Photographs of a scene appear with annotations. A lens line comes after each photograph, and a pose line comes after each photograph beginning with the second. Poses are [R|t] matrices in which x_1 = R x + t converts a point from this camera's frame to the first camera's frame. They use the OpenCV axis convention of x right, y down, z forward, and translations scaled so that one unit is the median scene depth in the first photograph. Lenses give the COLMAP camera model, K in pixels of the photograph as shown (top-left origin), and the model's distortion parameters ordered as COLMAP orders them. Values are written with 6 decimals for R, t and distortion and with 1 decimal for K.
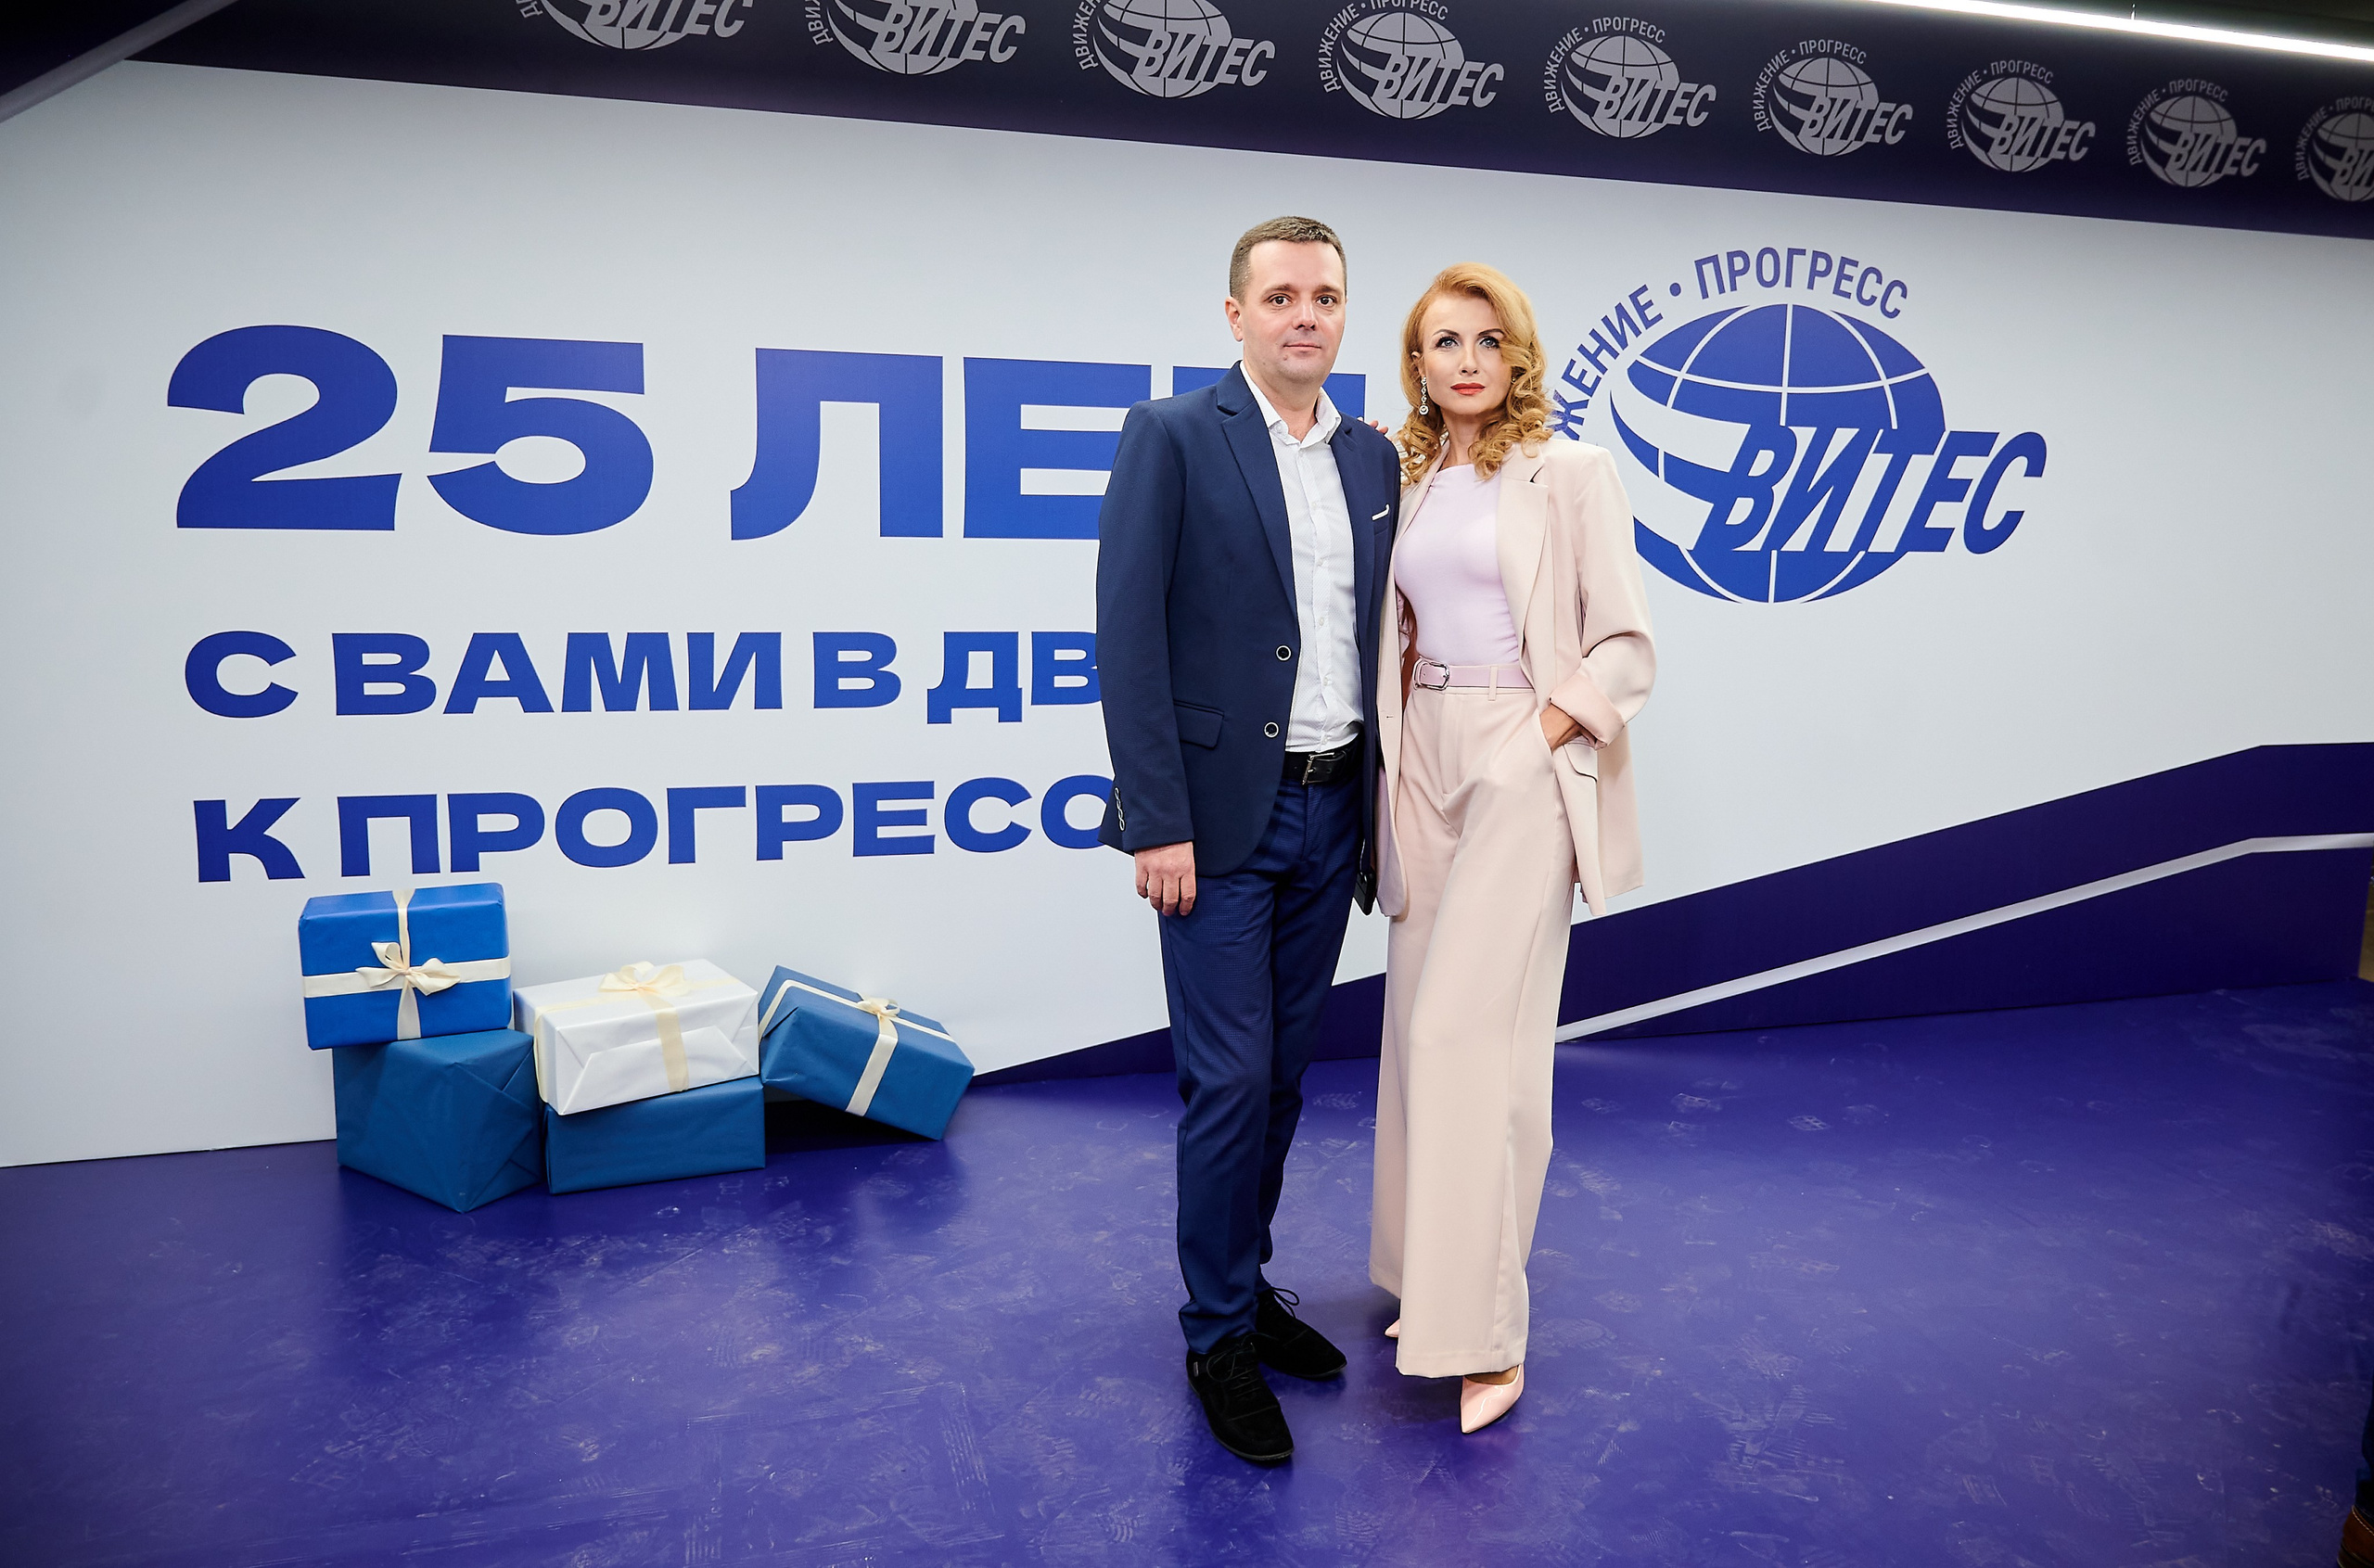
lens RADIAL K [[1709.5, 0, 1254.9], [0, 1709.5, 723.8], [0, 0, 1]] dist [-0.006591, 0.001967]
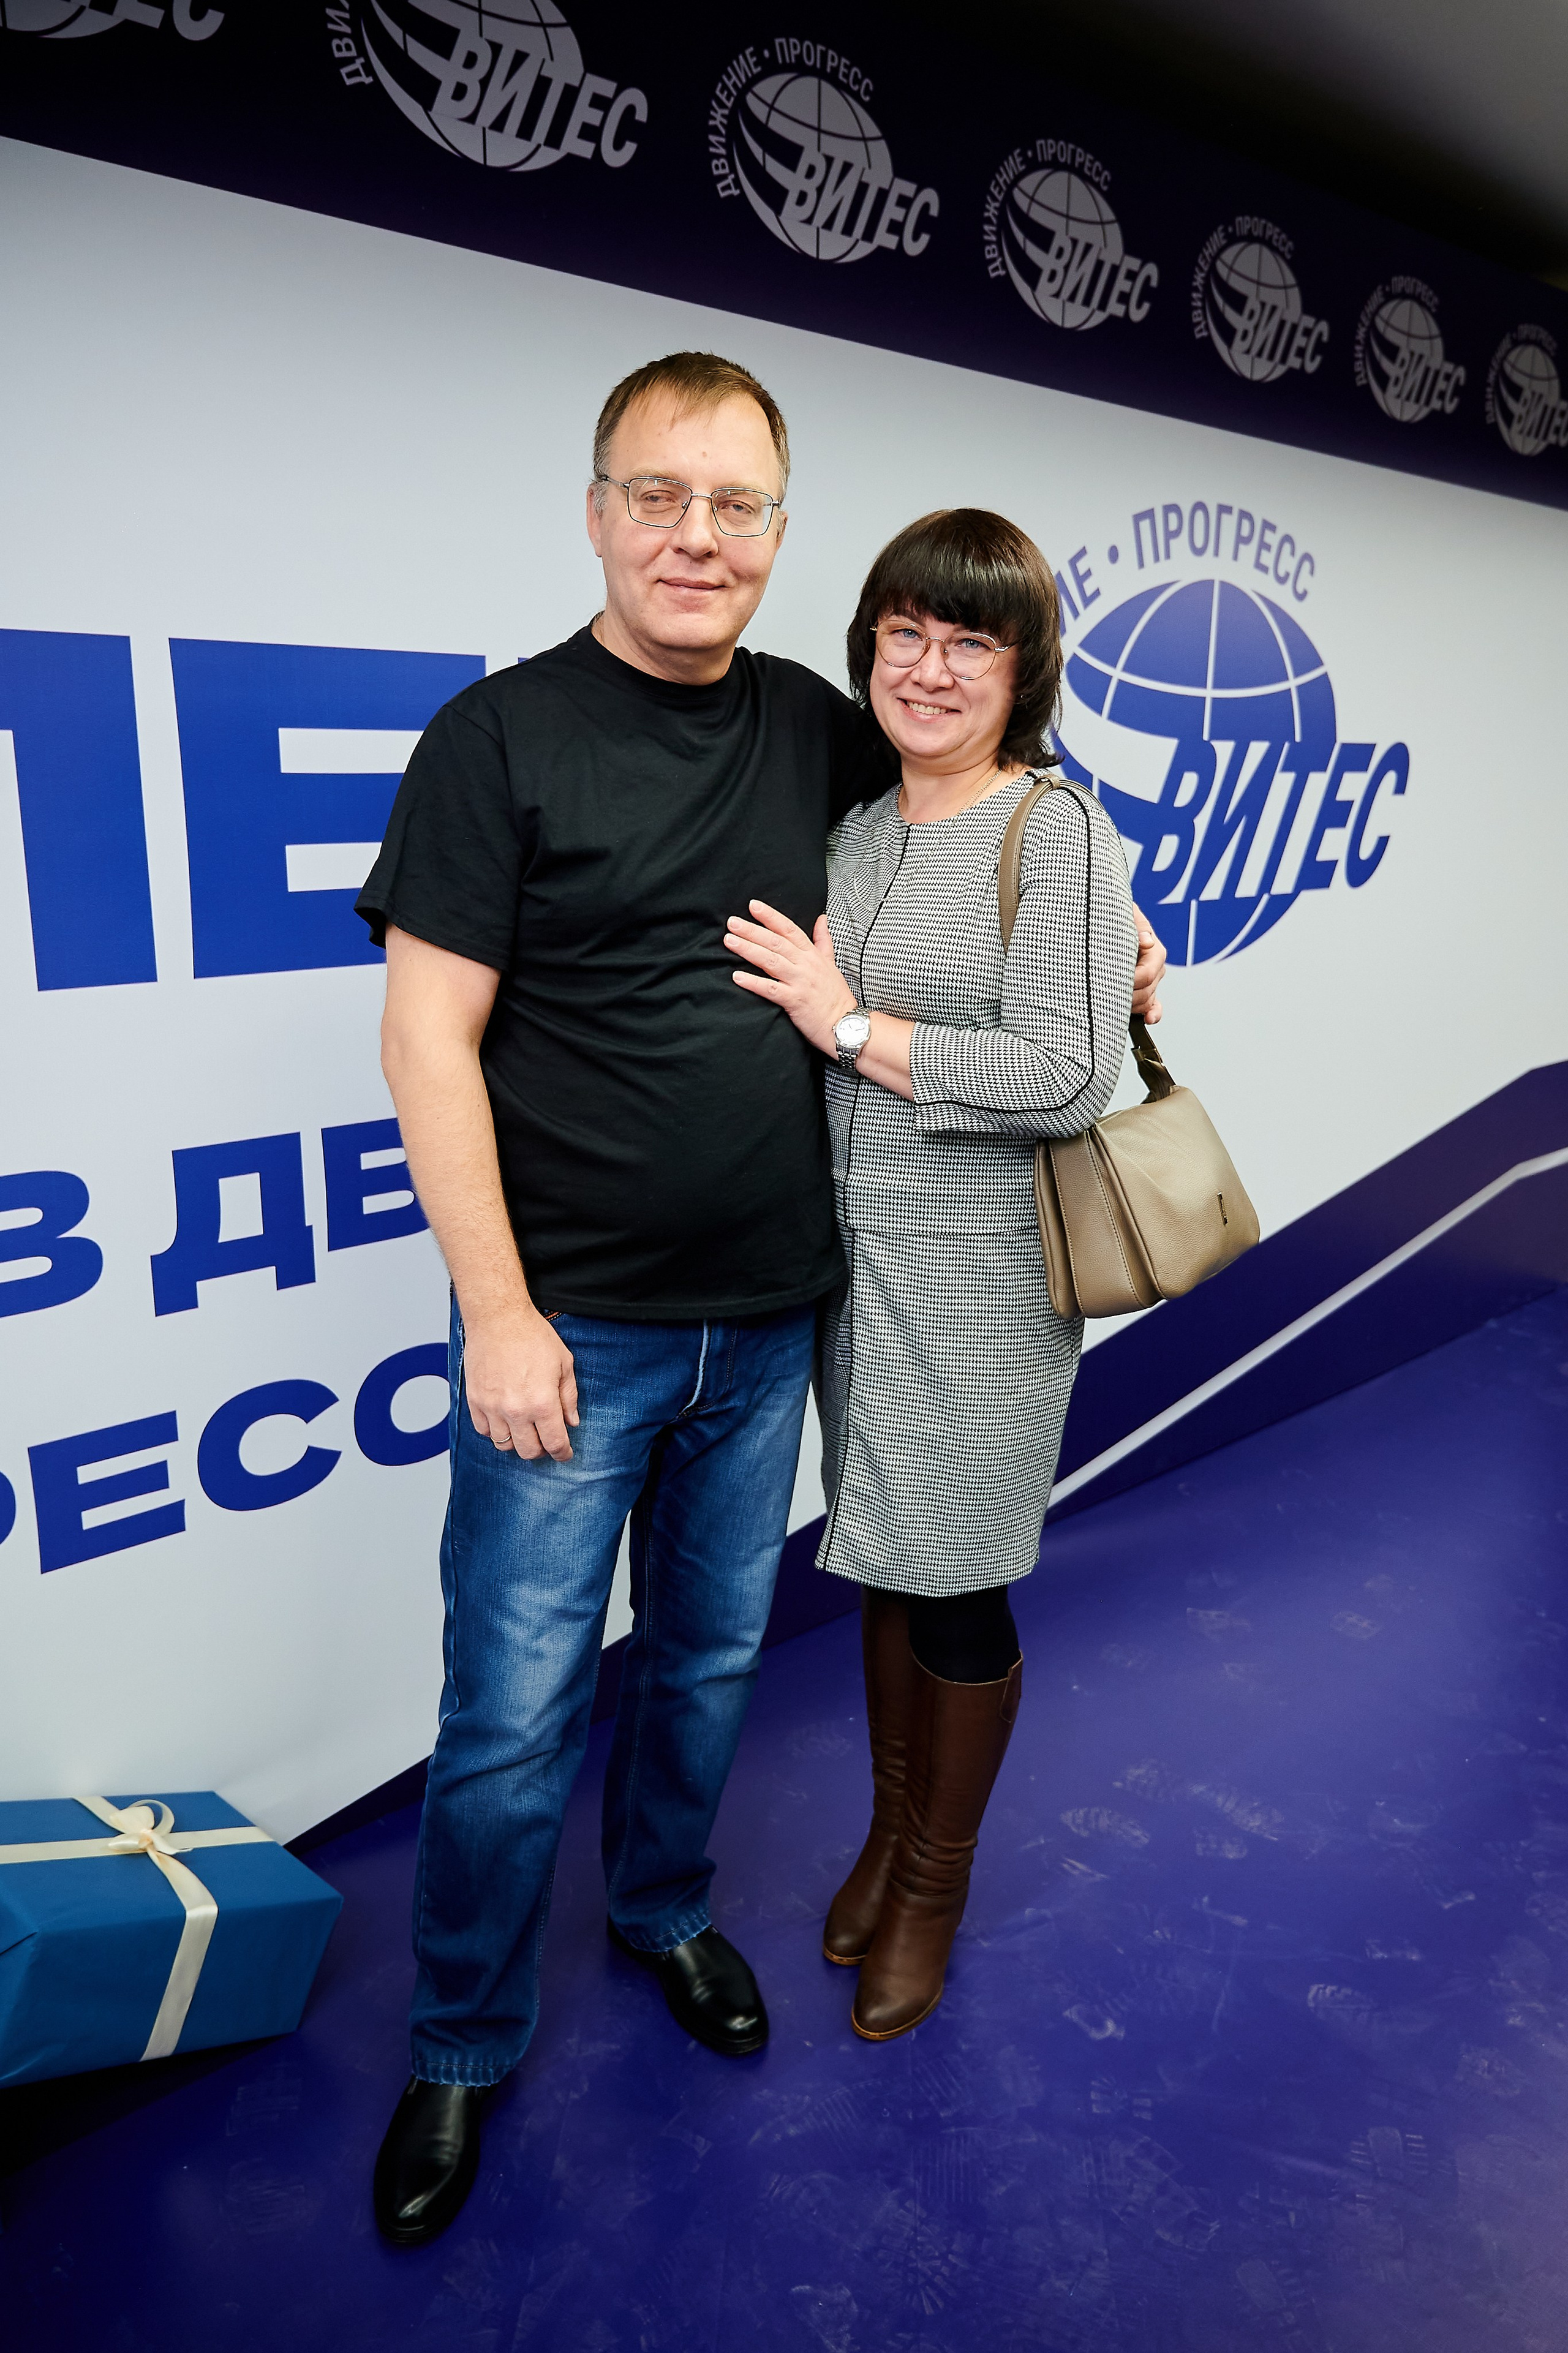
lens RADIAL K [[1615.8, 0, 780.8], [0, 1615.8, 1166.5], [0, 0, 1]] dist [-0.008816, 0.006780]
pose [[0.907763, -0.114913, 0.403437, -0.213326], [0.066859, 0.989087, 0.131288, -0.103414], [-0.414121, -0.092204, 0.905540, 0.444738]]
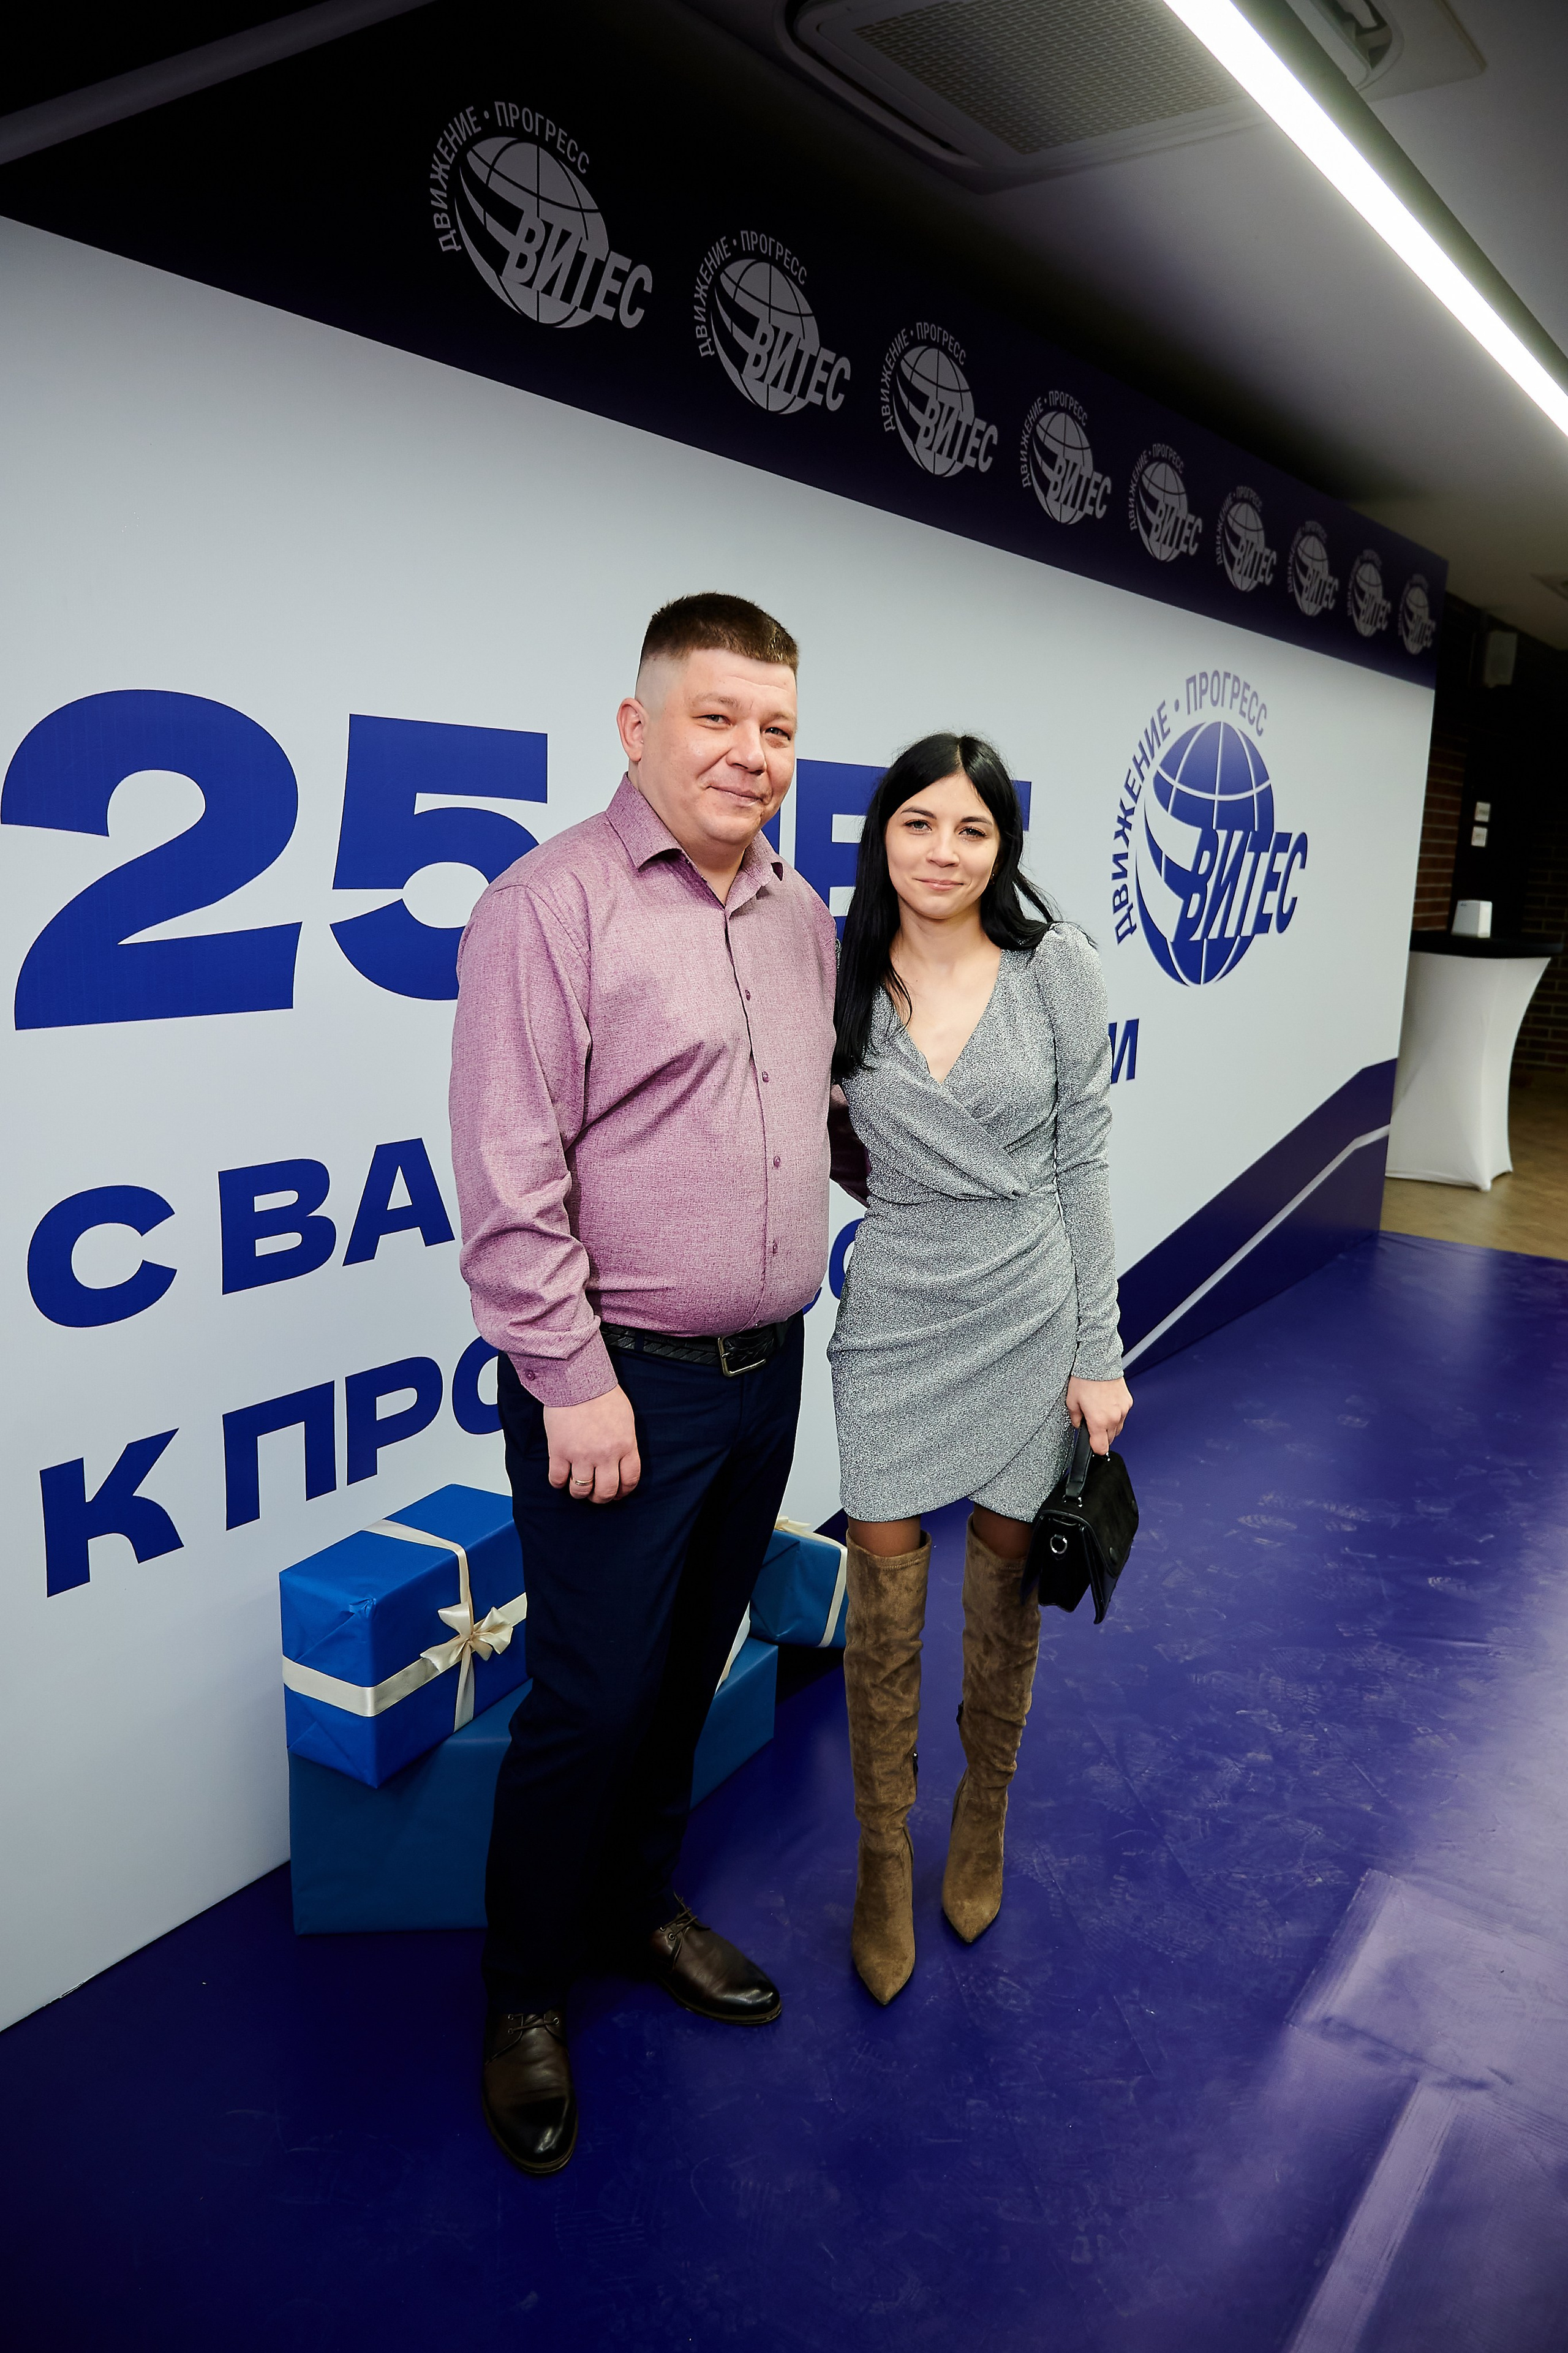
lens RADIAL K [[1615.8, 0, 786.6], [0, 1615.8, 1167.1], [0, 0, 1]] dist [-0.008816, 0.006780]
pose [[0.796894, -0.119370, 0.592209, -0.661558], [0.072363, 0.992087, 0.102598, -0.092492], [-0.599770, -0.038906, 0.799226, 0.339643]]
